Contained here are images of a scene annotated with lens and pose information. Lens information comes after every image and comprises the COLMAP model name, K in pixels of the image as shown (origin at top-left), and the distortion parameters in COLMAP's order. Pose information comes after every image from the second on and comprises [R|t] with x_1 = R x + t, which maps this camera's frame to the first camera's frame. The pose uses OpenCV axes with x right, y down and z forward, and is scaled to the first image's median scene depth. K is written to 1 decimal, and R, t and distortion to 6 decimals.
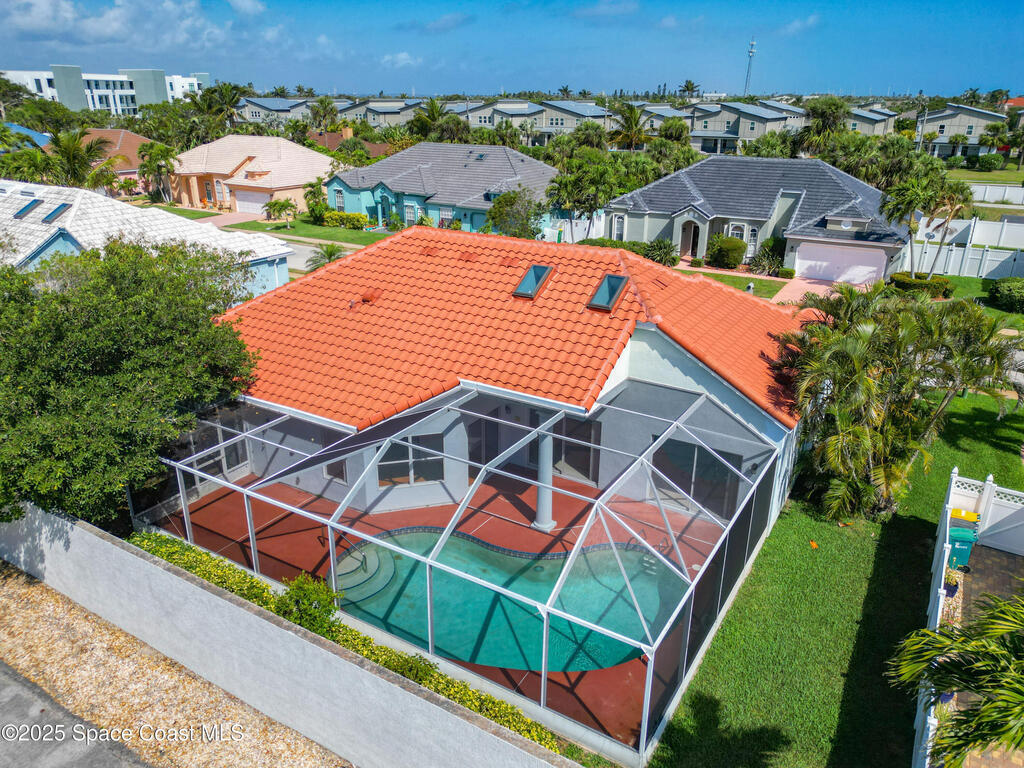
lens RADIAL K [[727.2, 0, 512.0], [0, 727.2, 384.0], [0, 0, 1]] dist [0.048781, -0.054742]
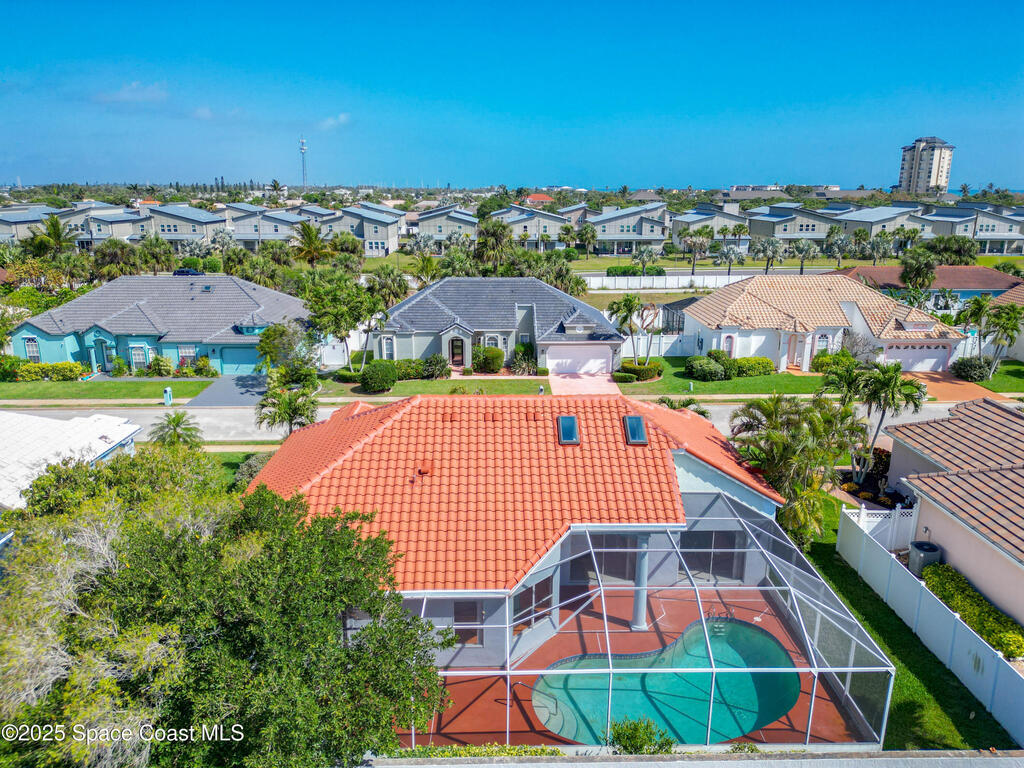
lens RADIAL K [[734.9, 0, 511.4], [0, 734.9, 371.2], [0, 0, 1]] dist [0.055568, -0.040319]
pose [[0.841497, -0.133053, 0.523622, -0.289727], [0.198606, 0.977520, -0.070785, -0.071365], [-0.502433, 0.163560, 0.849005, -0.010889]]
